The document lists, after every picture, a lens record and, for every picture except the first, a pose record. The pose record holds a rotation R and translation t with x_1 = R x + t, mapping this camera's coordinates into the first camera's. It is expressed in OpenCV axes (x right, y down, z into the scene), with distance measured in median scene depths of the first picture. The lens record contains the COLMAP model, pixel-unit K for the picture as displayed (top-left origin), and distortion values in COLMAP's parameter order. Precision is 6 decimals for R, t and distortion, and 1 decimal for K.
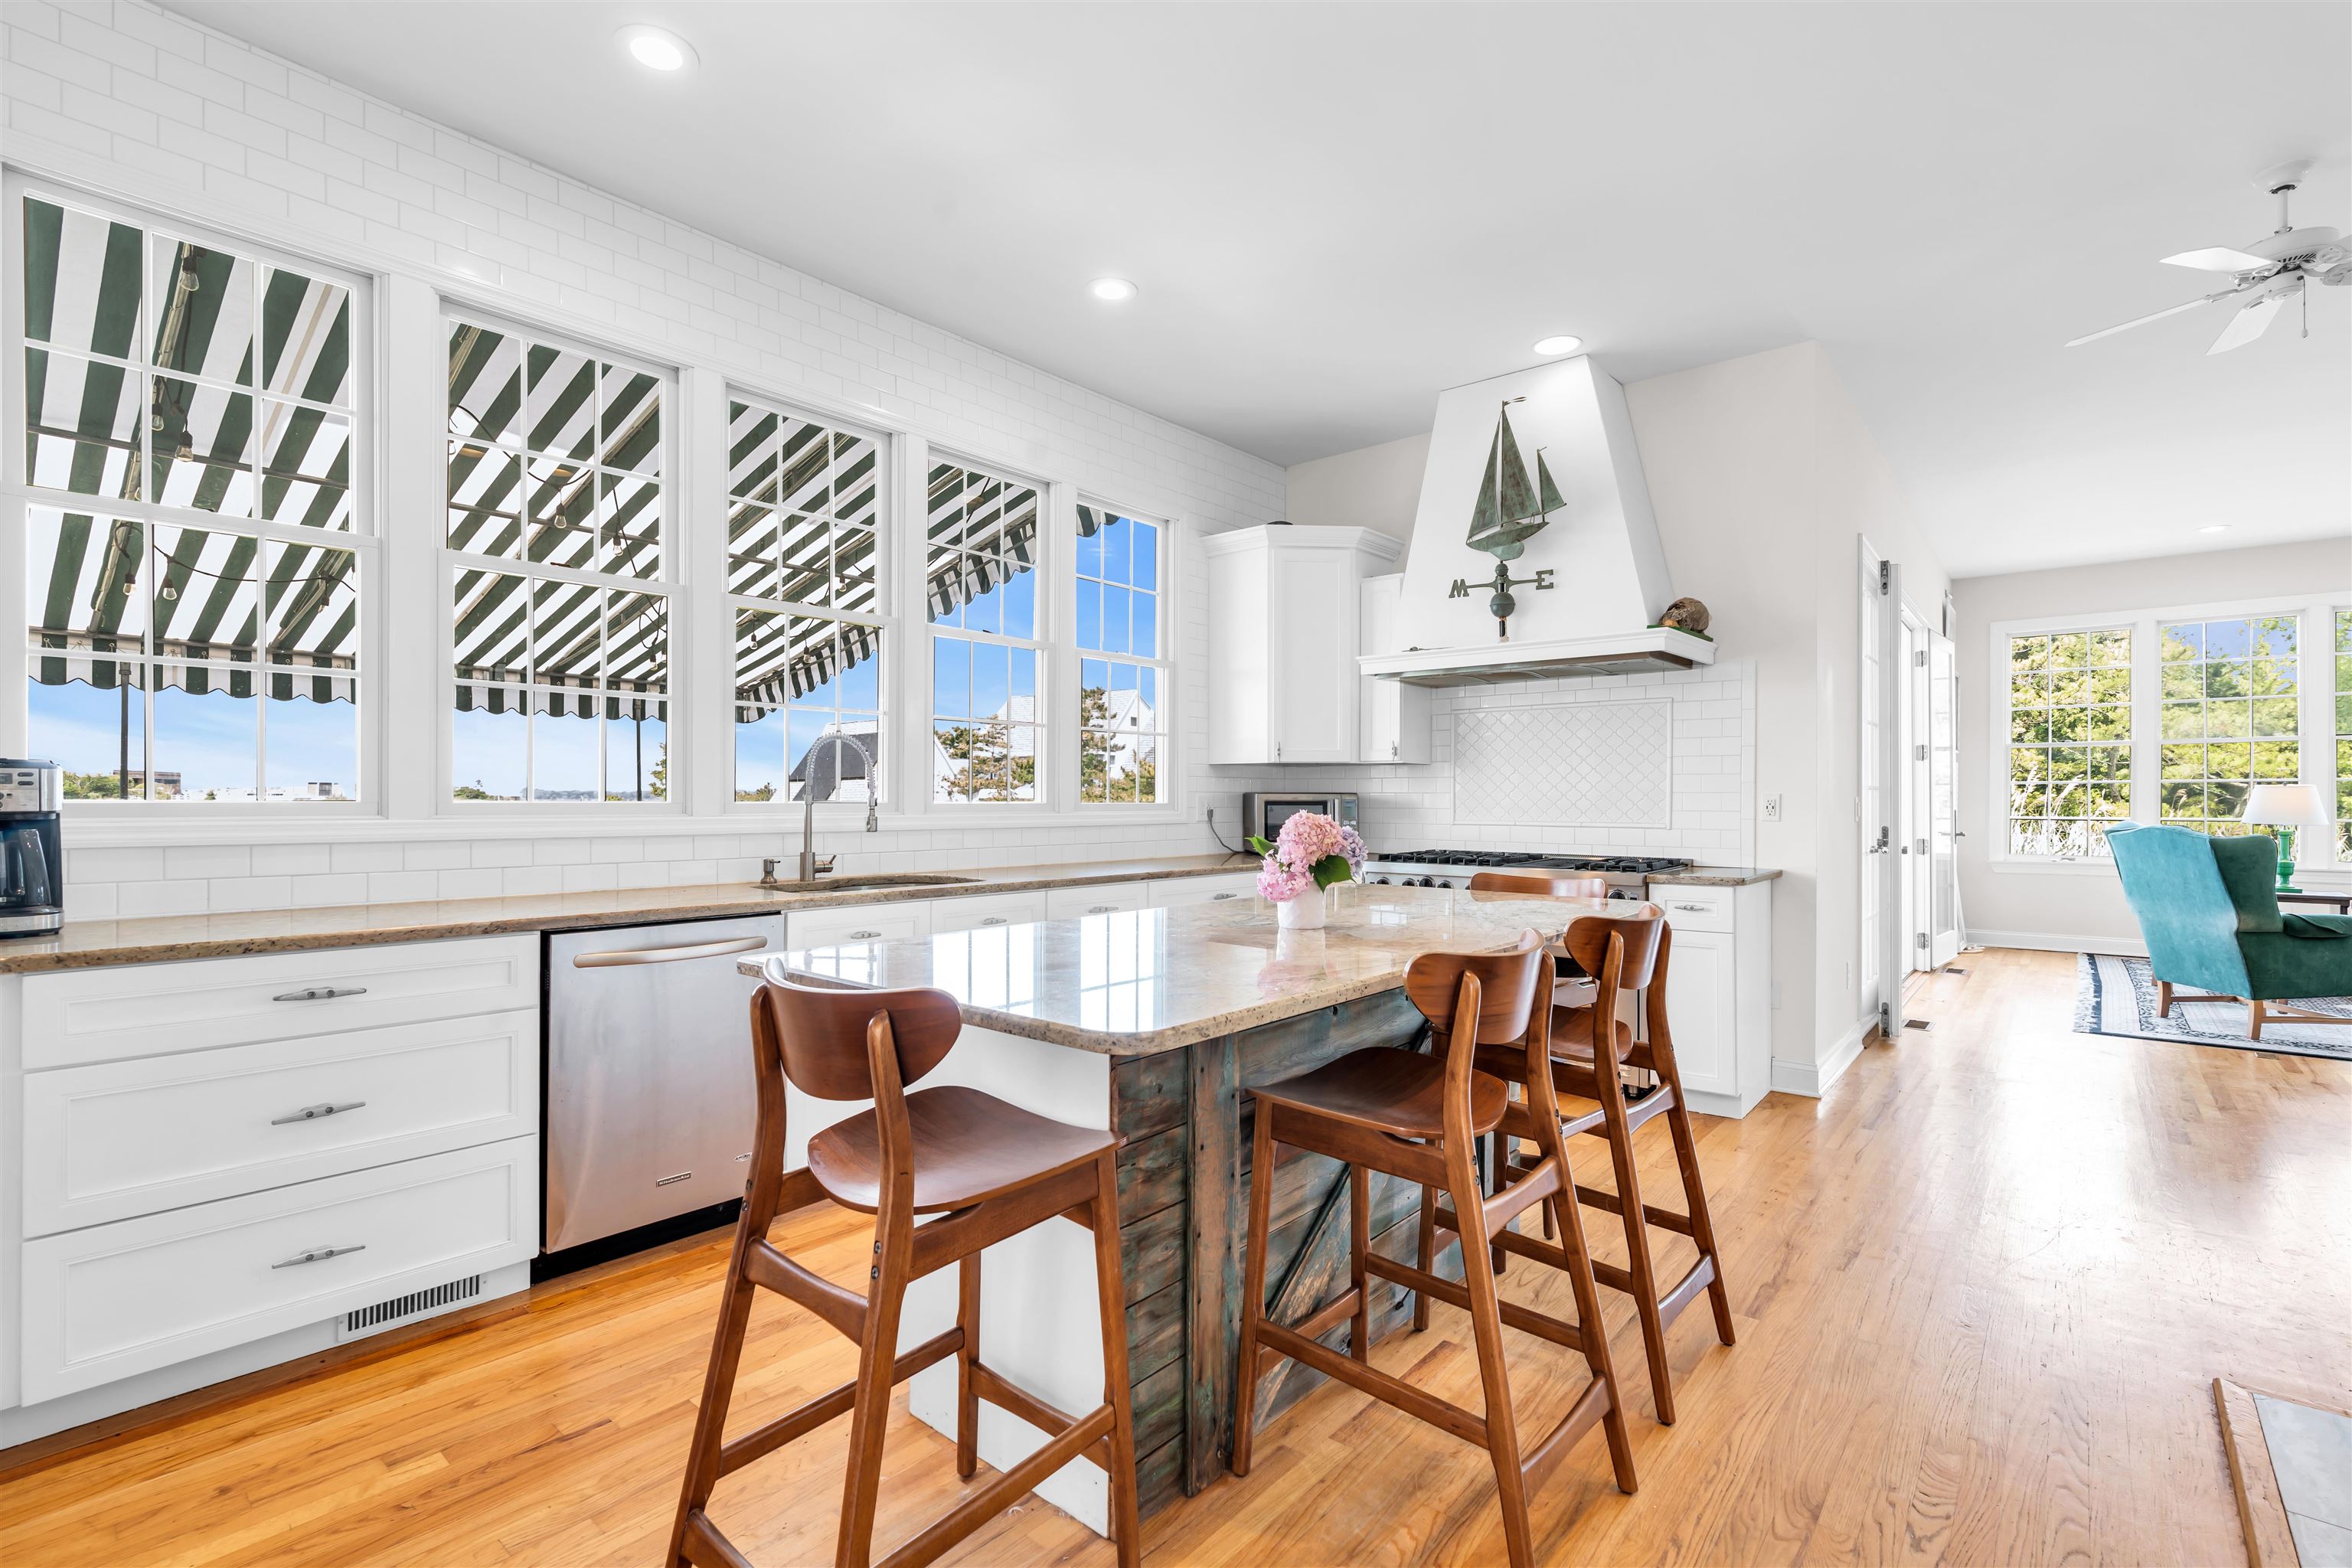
lens RADIAL K [[1062.4, 0, 1182.5], [0, 1062.4, 791.6], [0, 0, 1]] dist [-0.008294, -0.000073]
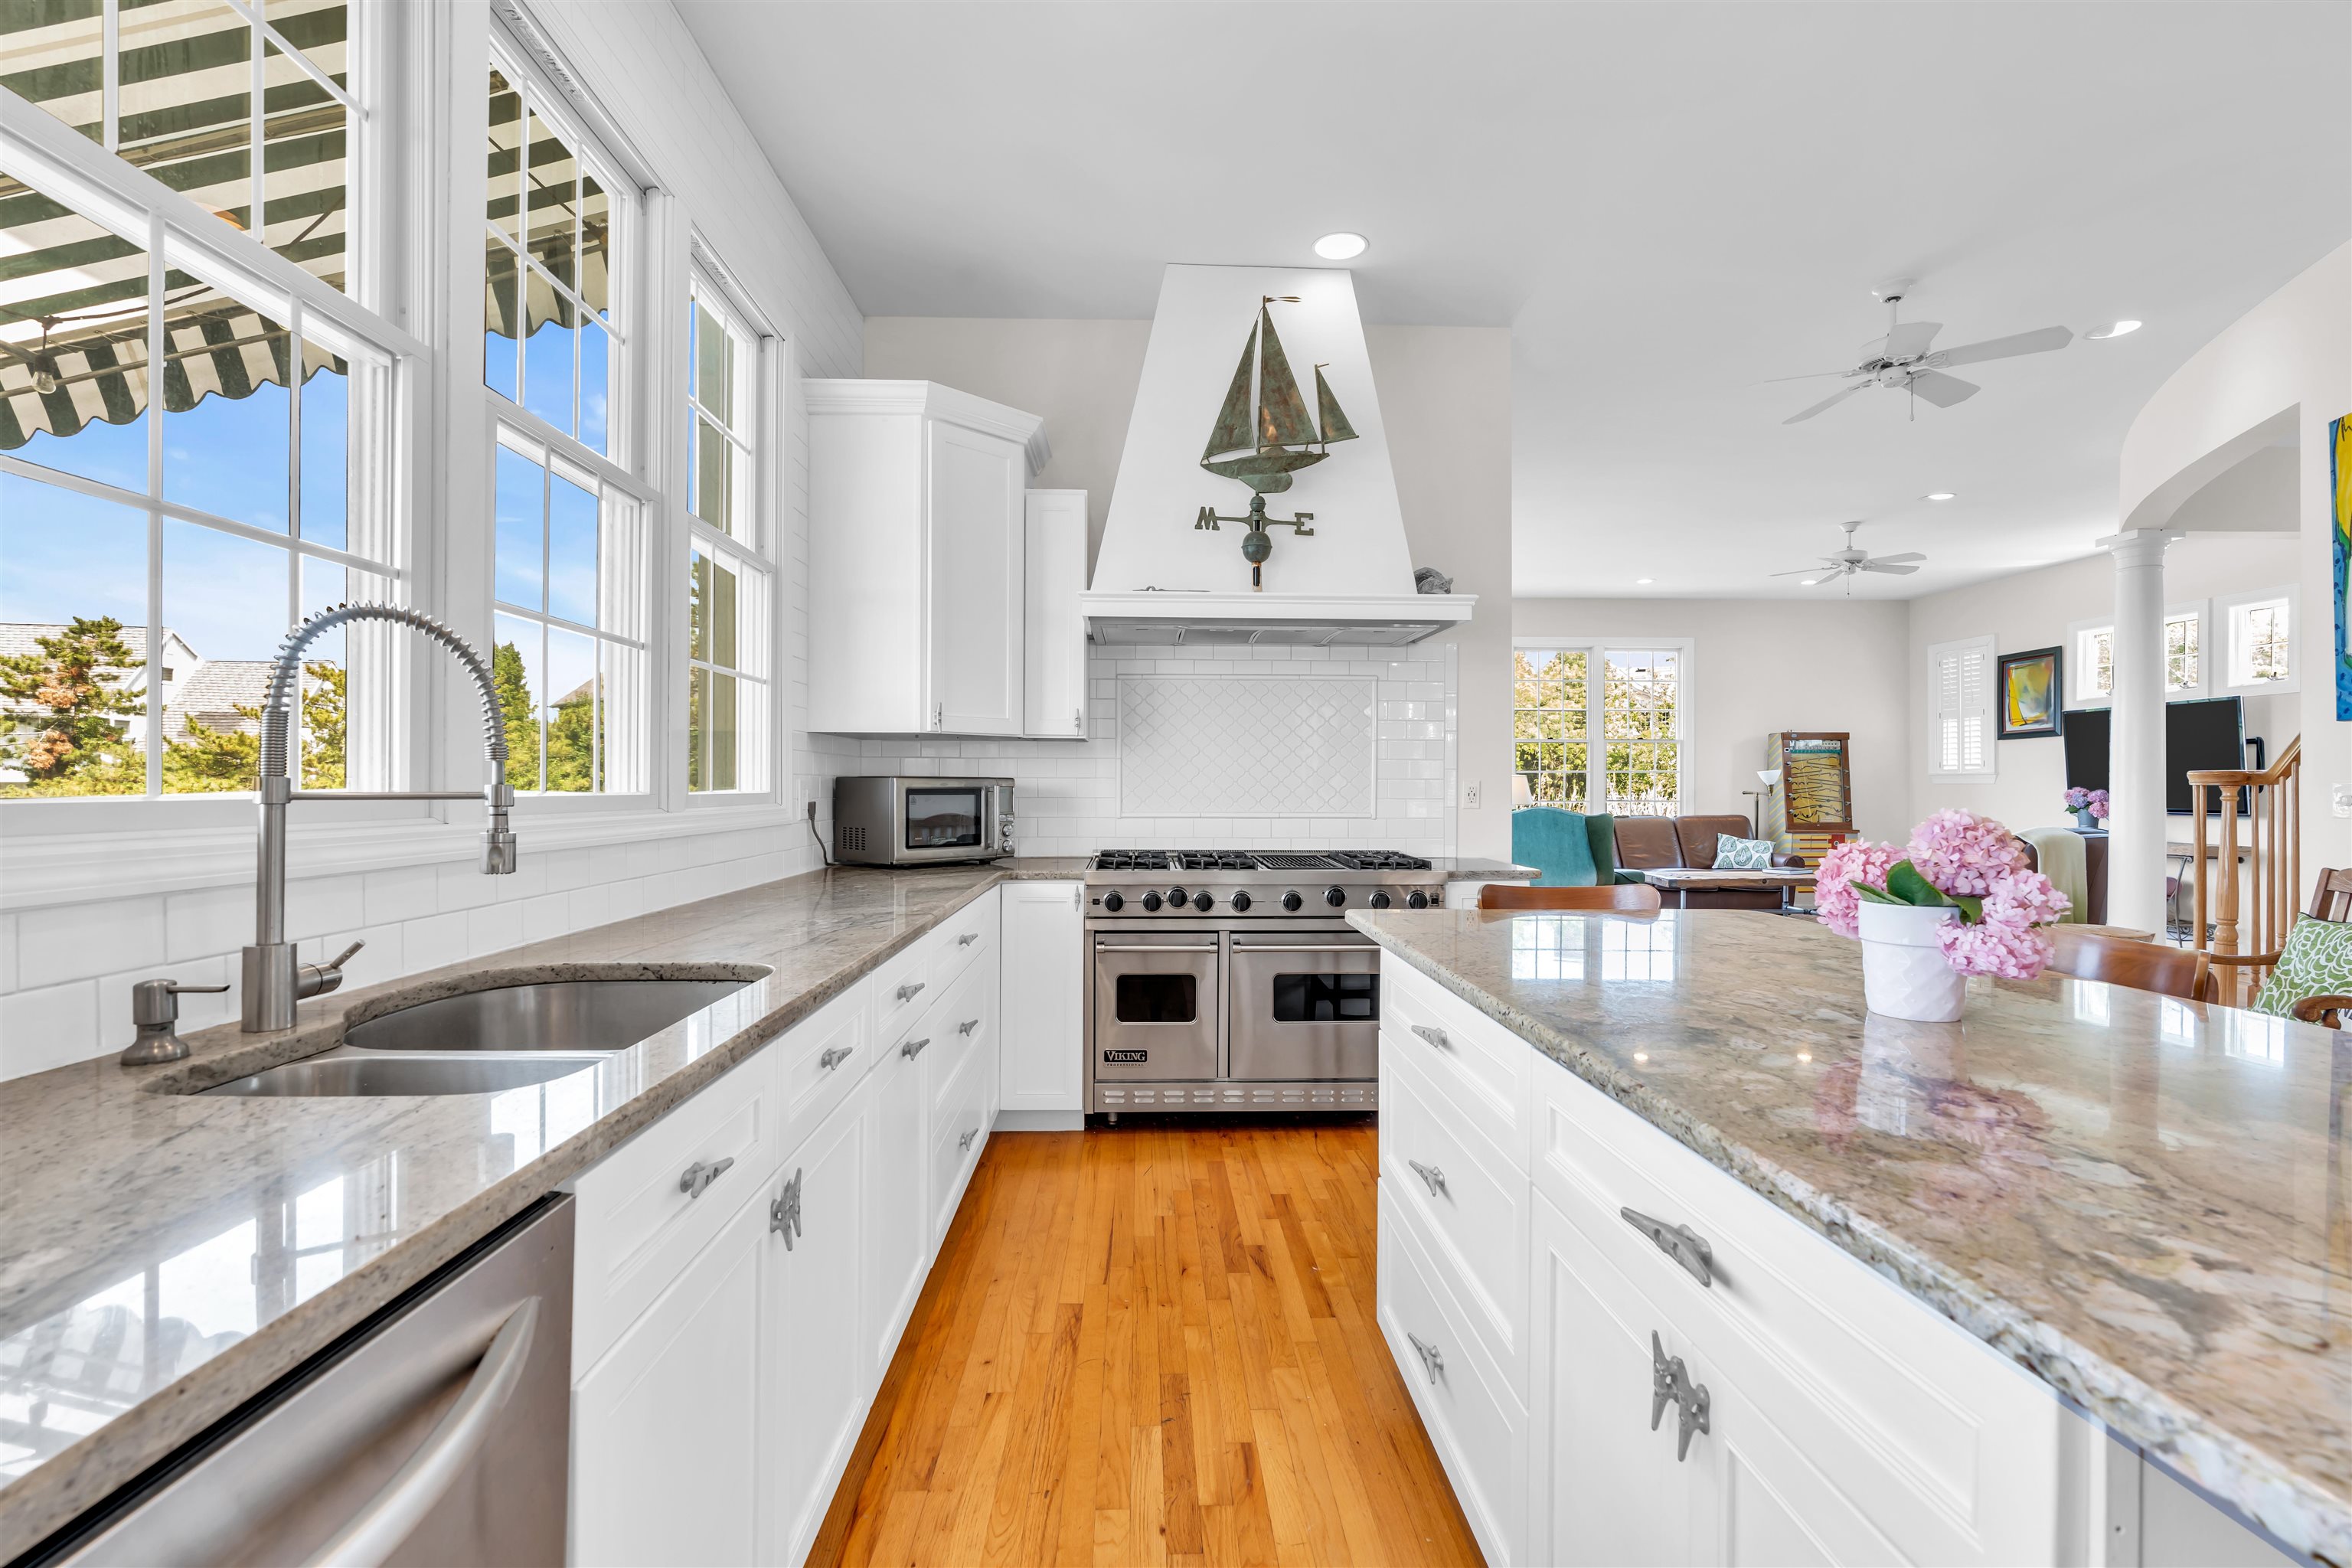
lens RADIAL K [[1062.4, 0, 1183.5], [0, 1062.4, 786.9], [0, 0, 1]] dist [-0.008294, -0.000073]
pose [[0.736873, -0.000822, 0.676031, -0.290029], [-0.005279, 0.999962, 0.006970, 0.002149], [-0.676011, -0.008705, 0.736840, 0.437160]]
